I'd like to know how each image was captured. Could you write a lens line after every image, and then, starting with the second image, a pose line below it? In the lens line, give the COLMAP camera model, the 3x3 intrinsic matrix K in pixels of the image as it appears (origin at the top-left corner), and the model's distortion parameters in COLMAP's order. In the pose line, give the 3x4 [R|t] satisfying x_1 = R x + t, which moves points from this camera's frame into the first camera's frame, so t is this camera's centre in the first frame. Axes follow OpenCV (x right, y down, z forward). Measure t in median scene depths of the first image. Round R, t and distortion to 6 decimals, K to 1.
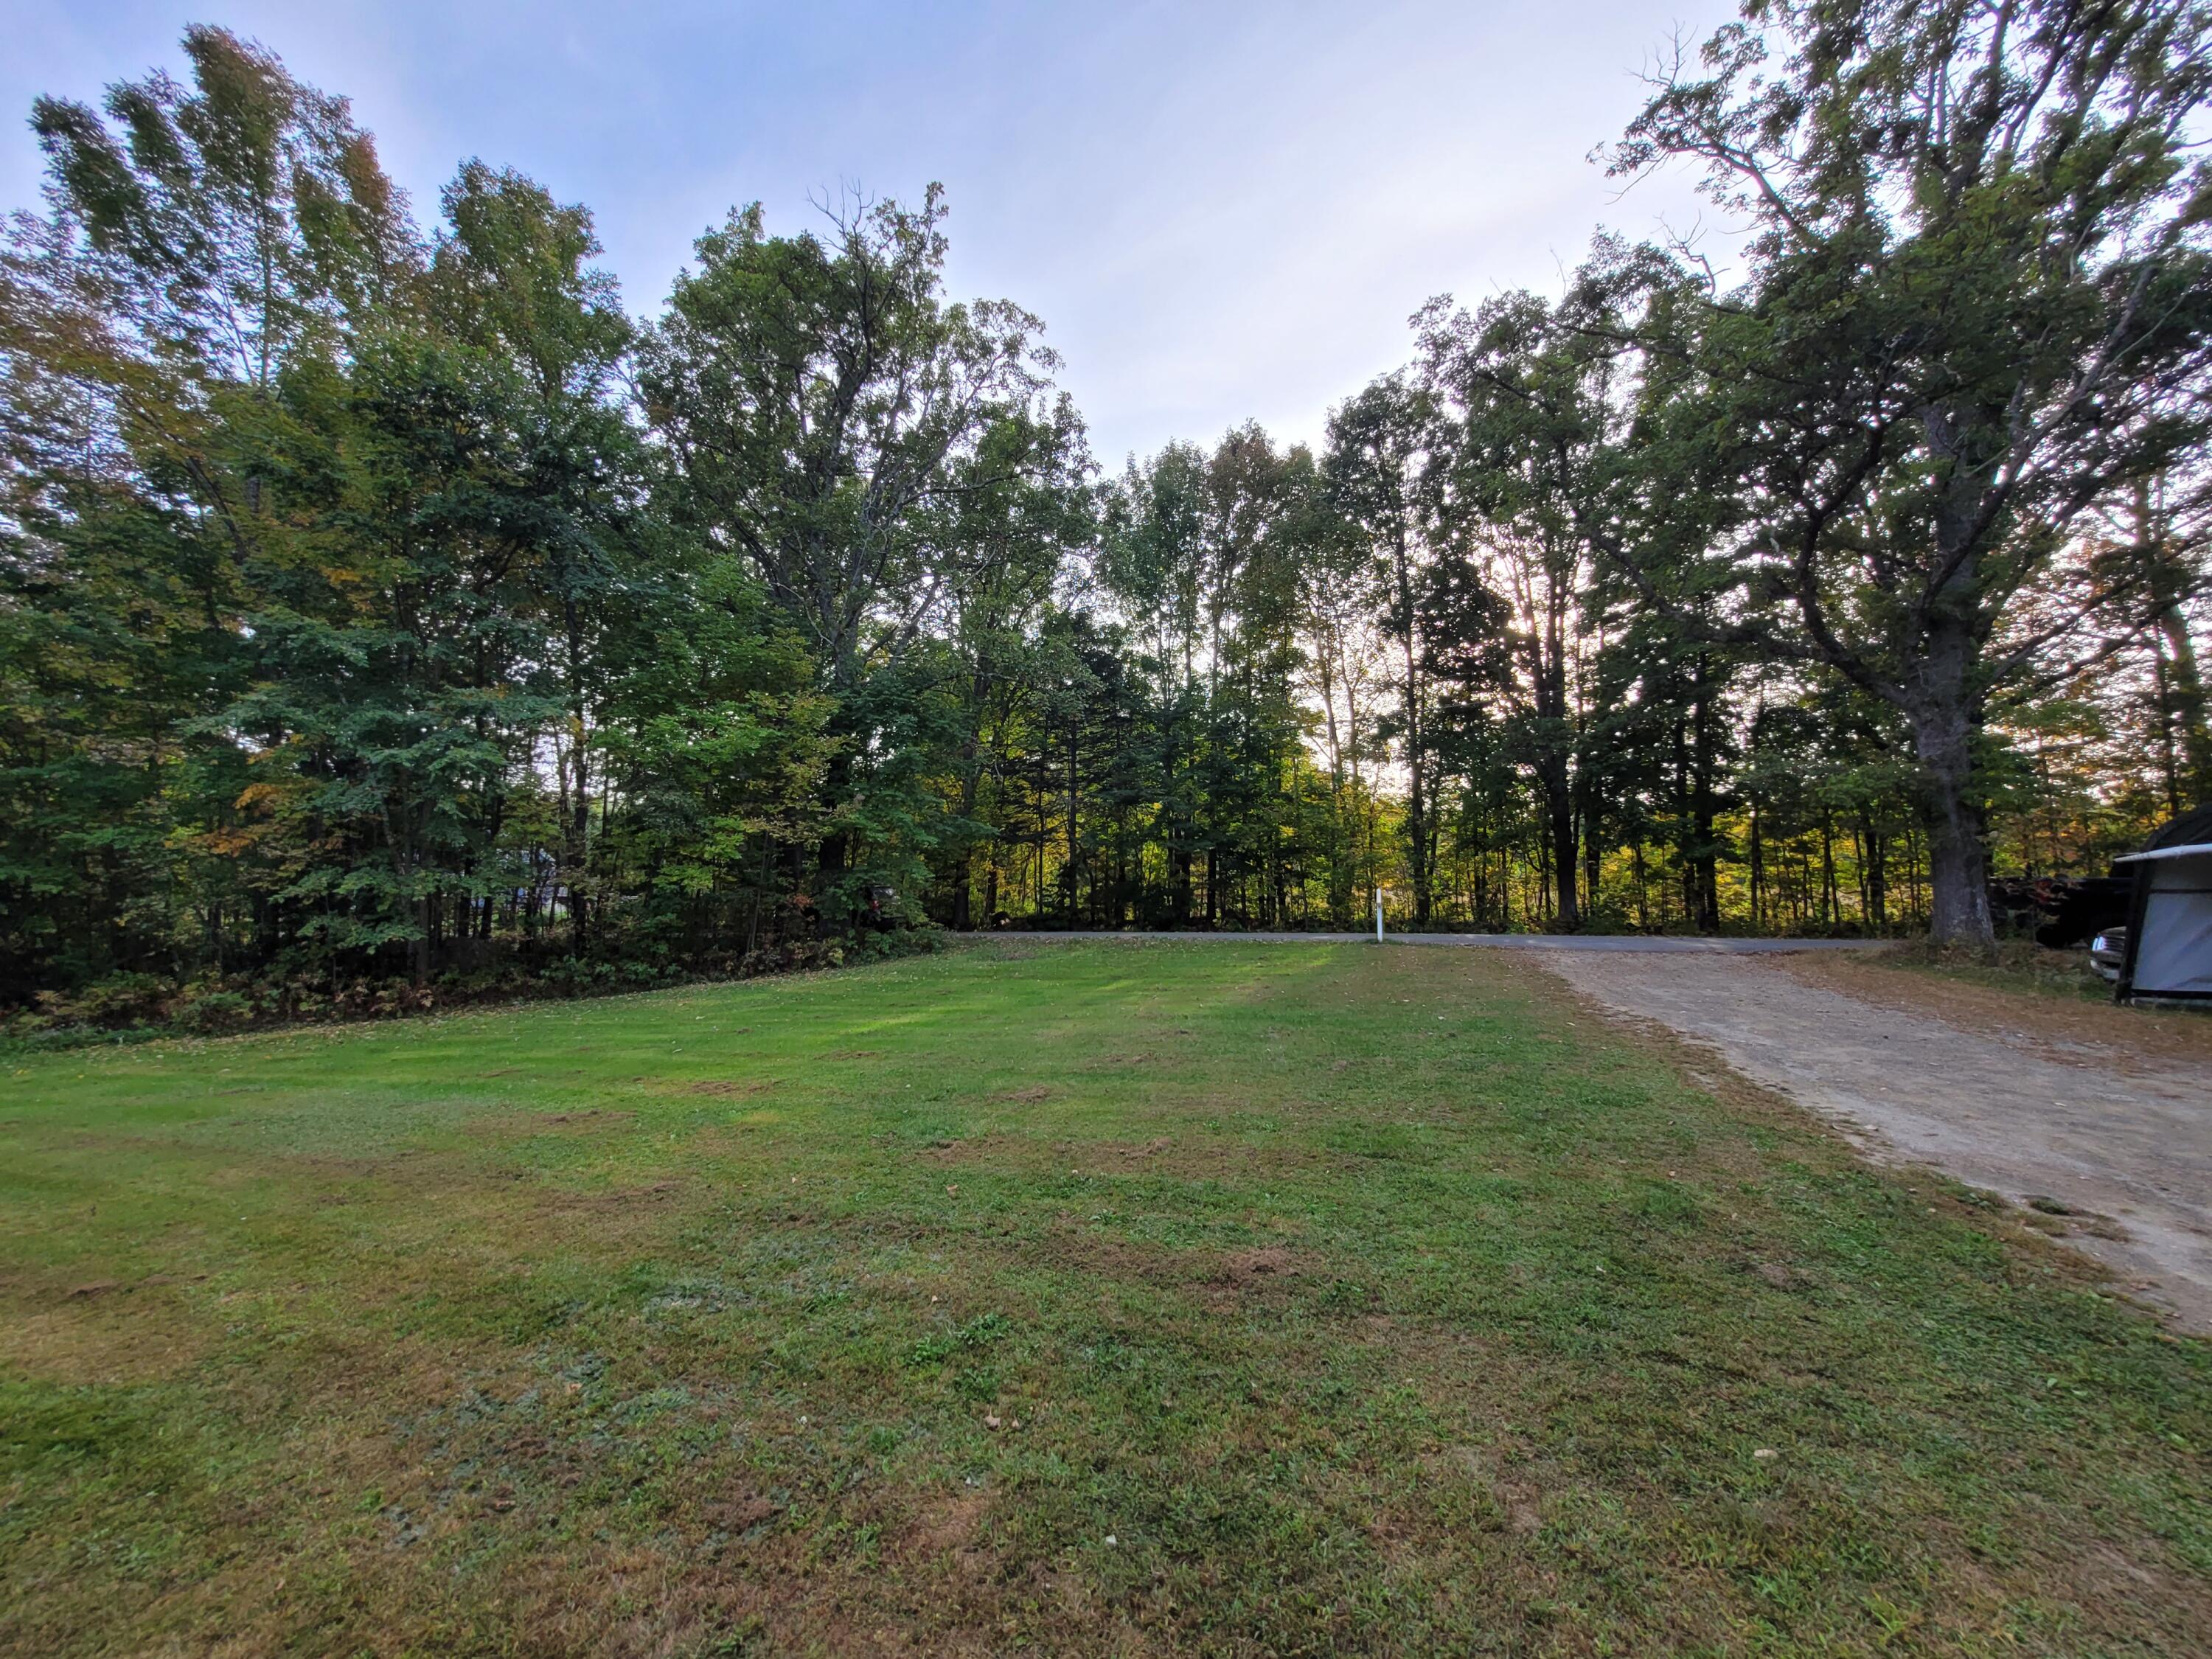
lens RADIAL K [[878.4, 0, 1112.3], [0, 878.4, 836.6], [0, 0, 1]] dist [0.000338, 0.000189]
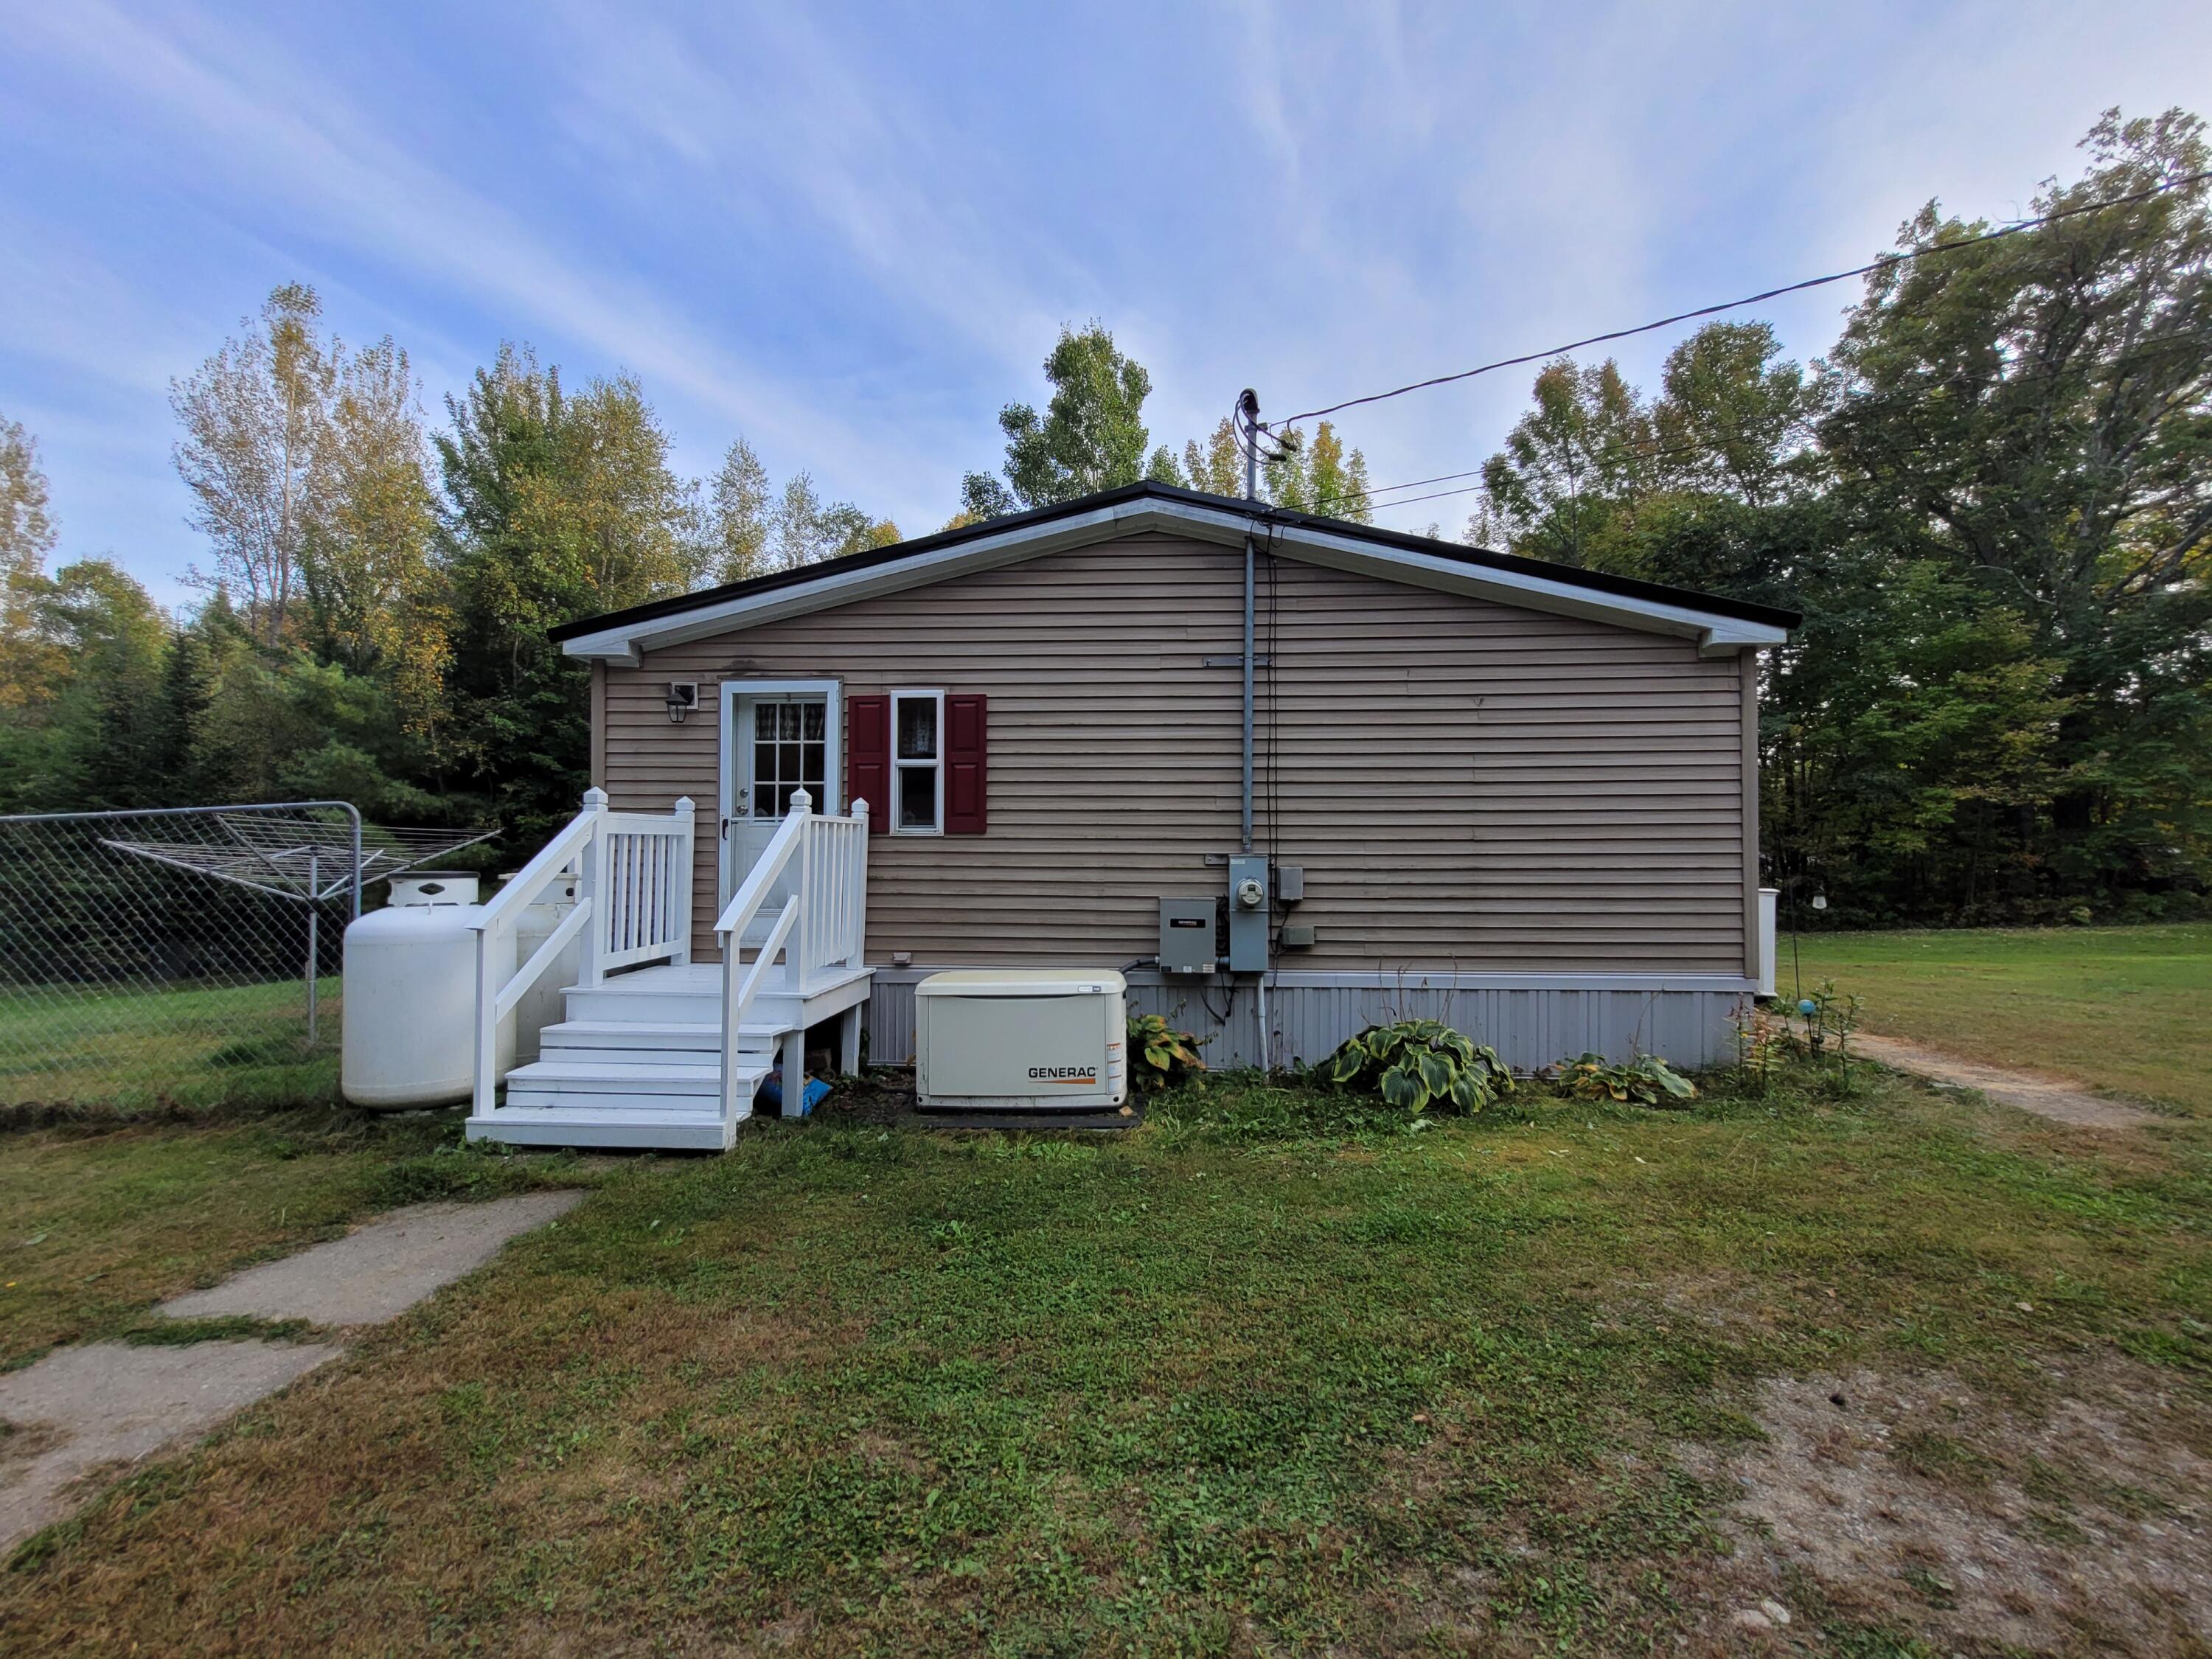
lens RADIAL K [[878.4, 0, 1116.9], [0, 878.4, 842.7], [0, 0, 1]] dist [0.000338, 0.000189]
pose [[0.404189, -0.026014, -0.914306, 0.168367], [0.067274, 0.997734, 0.001352, -0.022000], [0.912198, -0.062056, 0.405023, -0.425097]]
